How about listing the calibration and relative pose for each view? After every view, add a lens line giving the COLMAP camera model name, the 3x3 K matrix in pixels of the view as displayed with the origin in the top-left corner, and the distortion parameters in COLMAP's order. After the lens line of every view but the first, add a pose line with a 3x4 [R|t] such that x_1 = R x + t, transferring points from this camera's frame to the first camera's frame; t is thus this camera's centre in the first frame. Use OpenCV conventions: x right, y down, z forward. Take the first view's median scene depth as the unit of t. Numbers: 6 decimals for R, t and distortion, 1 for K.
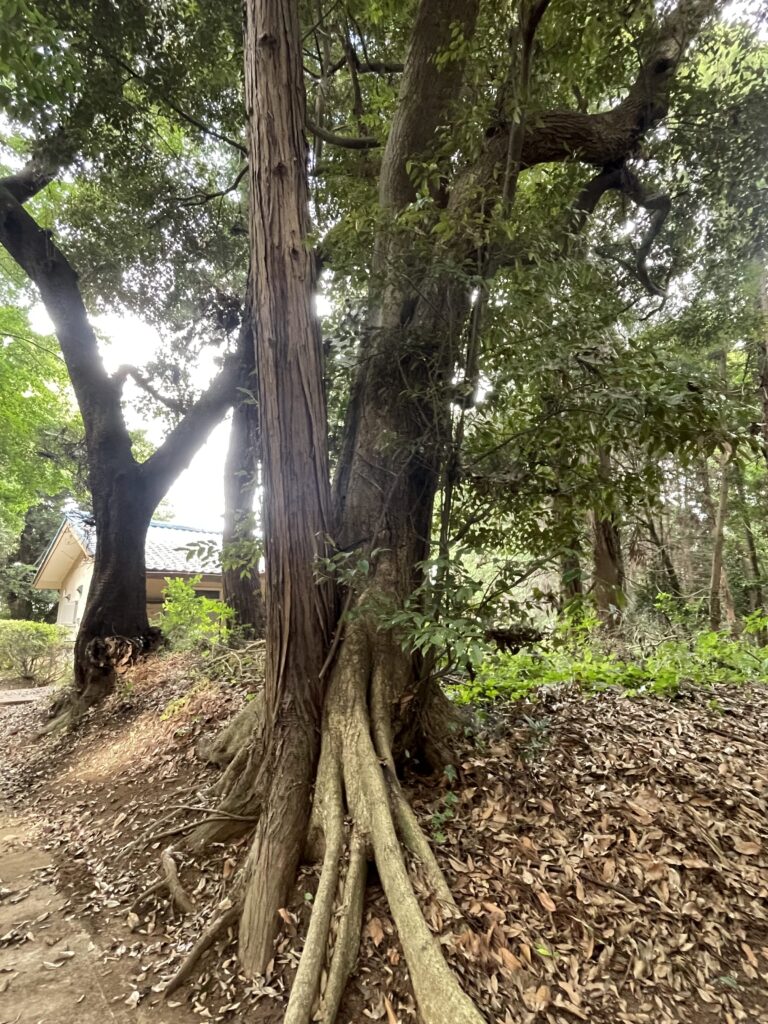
lens RADIAL K [[520.6, 0, 384.0], [0, 520.6, 512.0], [0, 0, 1]] dist [-0.003747, -0.000412]
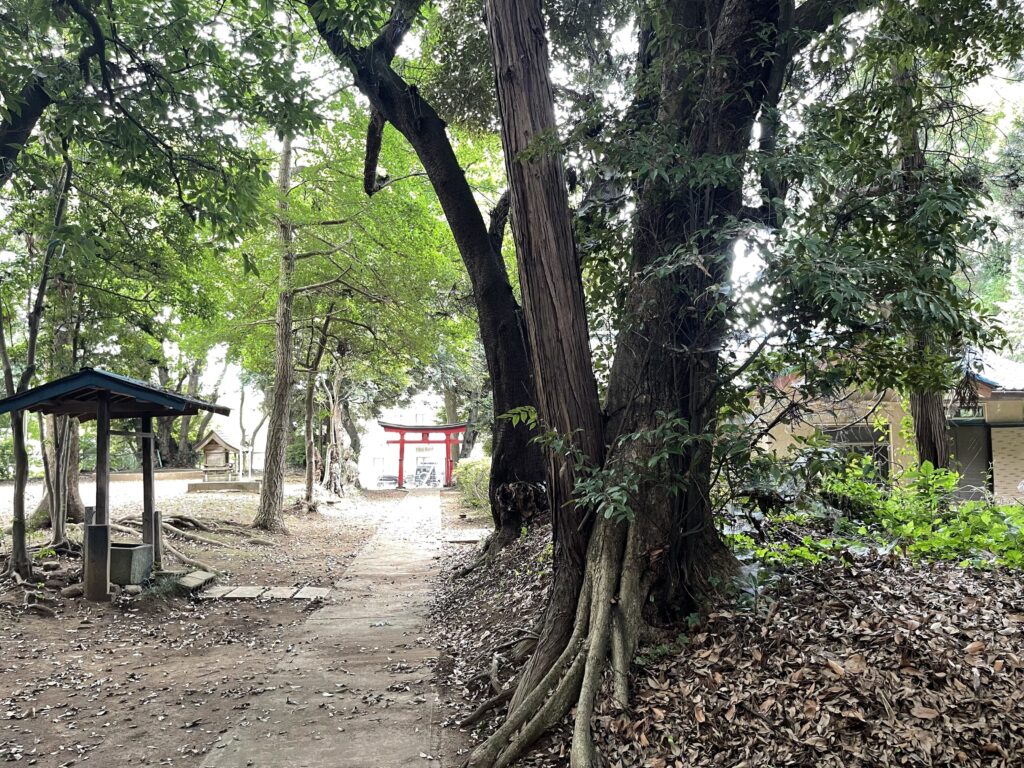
lens RADIAL K [[773.9, 0, 512.0], [0, 773.9, 384.0], [0, 0, 1]] dist [0.073880, -0.094694]
pose [[0.814664, -0.076958, -0.574805, 0.905296], [0.155916, 0.983728, 0.089271, -0.218771], [0.558581, -0.162347, 0.813407, -0.532822]]
